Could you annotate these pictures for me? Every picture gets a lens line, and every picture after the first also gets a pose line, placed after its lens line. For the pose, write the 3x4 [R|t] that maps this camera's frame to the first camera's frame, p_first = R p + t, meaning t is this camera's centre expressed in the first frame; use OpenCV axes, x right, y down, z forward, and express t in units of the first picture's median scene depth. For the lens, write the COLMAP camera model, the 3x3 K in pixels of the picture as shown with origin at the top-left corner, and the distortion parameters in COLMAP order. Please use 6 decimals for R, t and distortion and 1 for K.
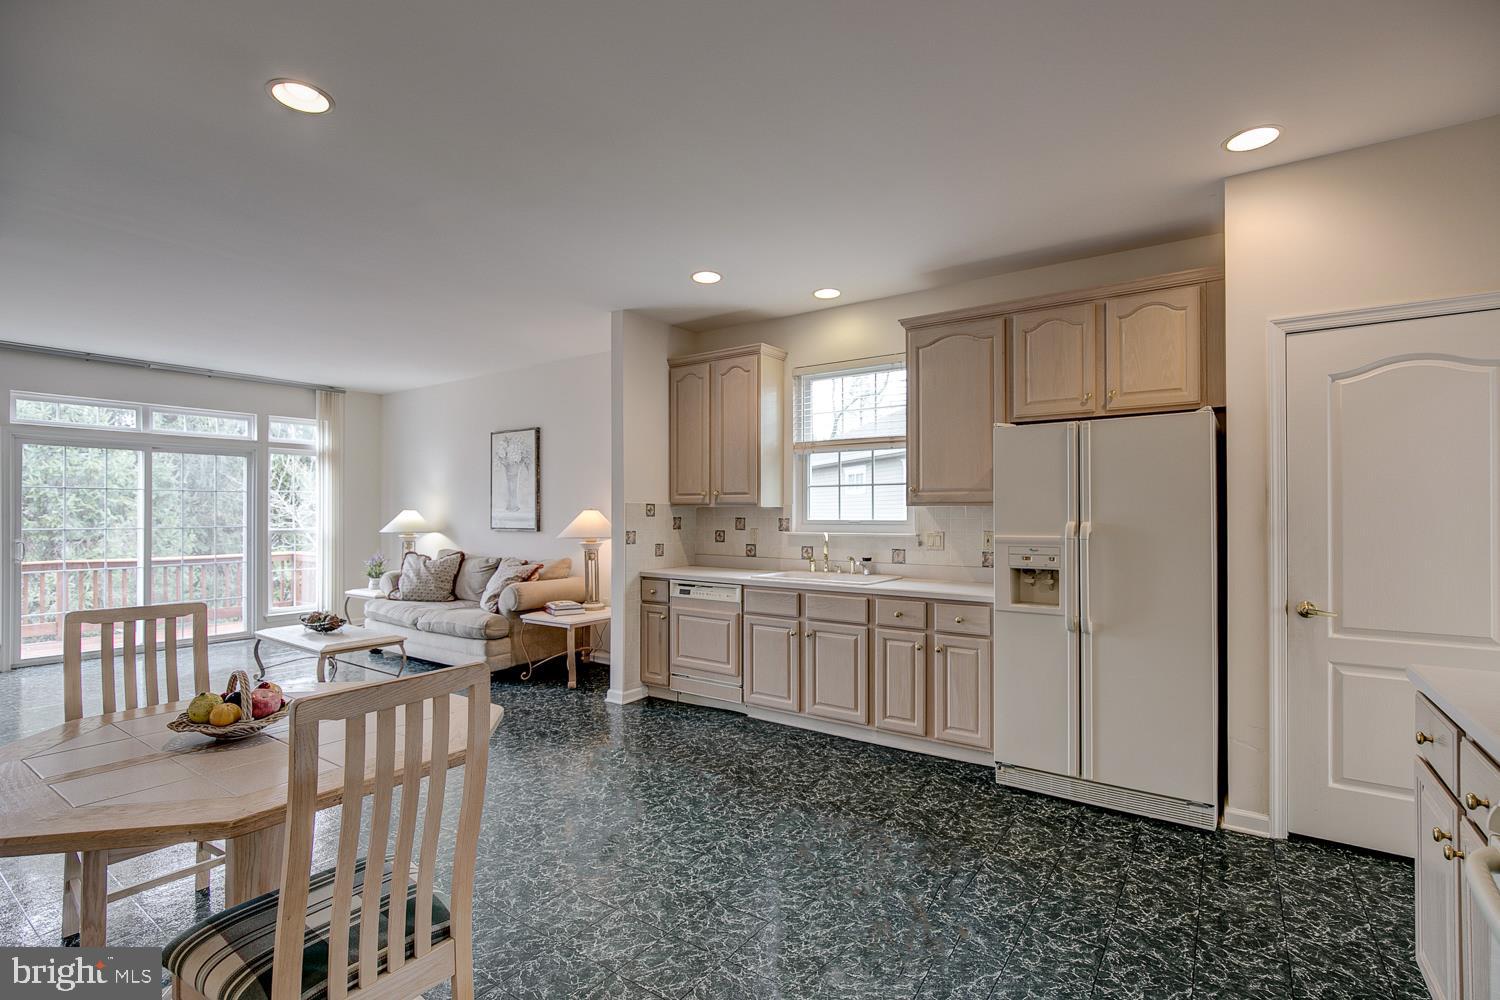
lens RADIAL K [[694.7, 0, 751.1], [0, 694.7, 504.8], [0, 0, 1]] dist [-0.002515, -0.000422]
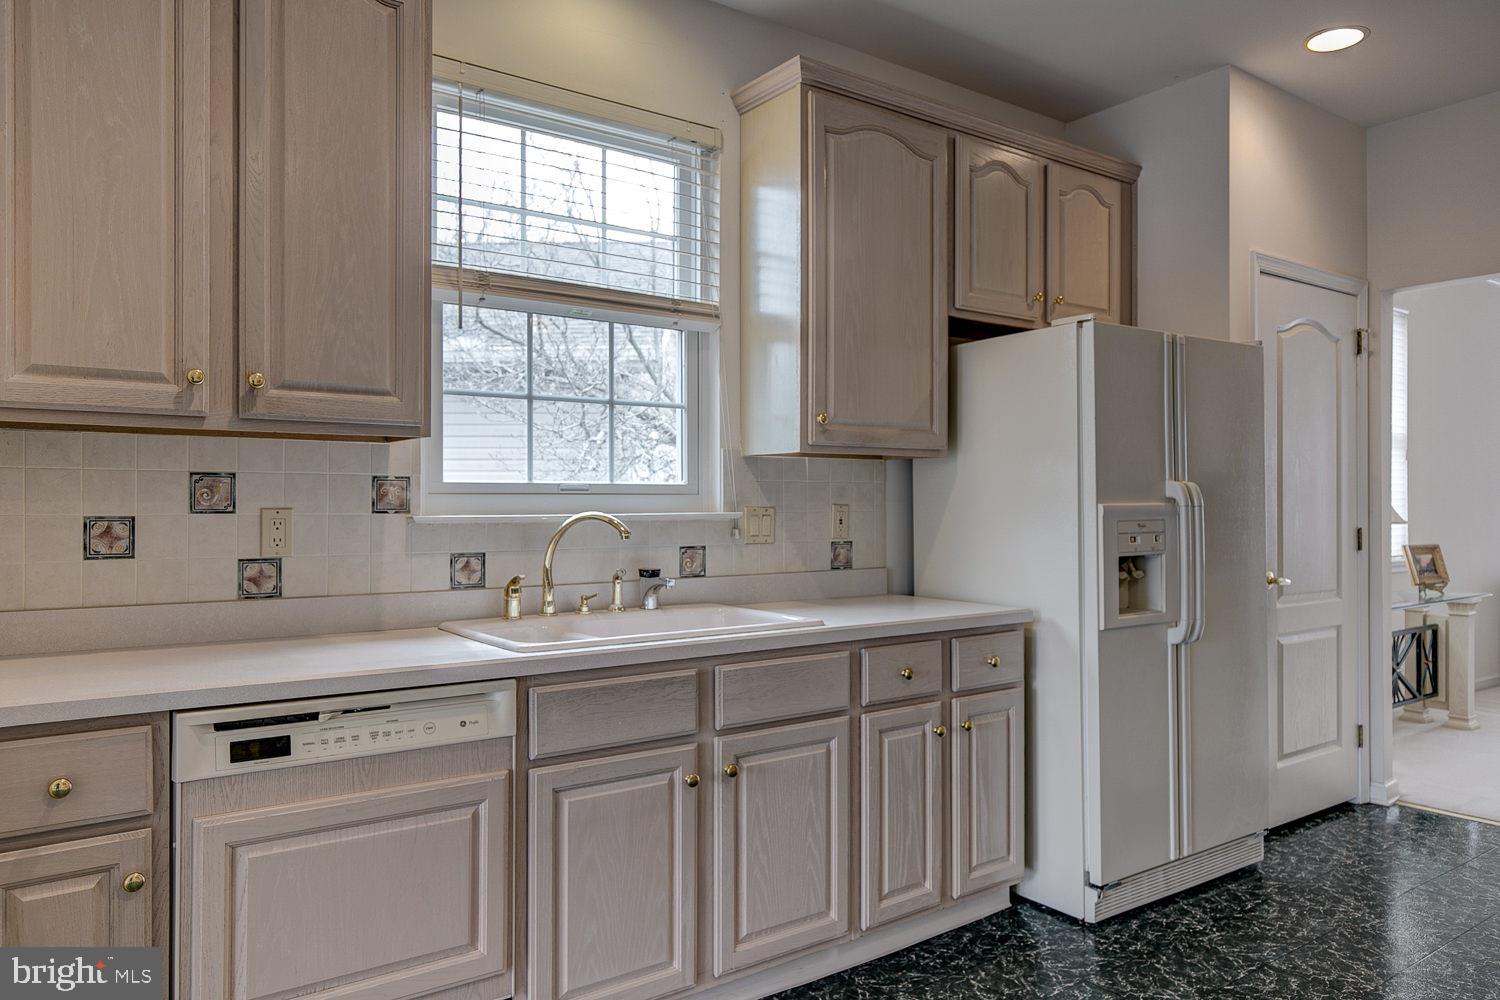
lens RADIAL K [[1031.0, 0, 750.8], [0, 1031.0, 501.5], [0, 0, 1]] dist [-0.001066, 0.000509]
pose [[0.312915, 0.002002, 0.949779, -0.420534], [-0.010833, 0.999940, 0.001461, 0.032206], [-0.949719, -0.010747, 0.312918, 0.740302]]
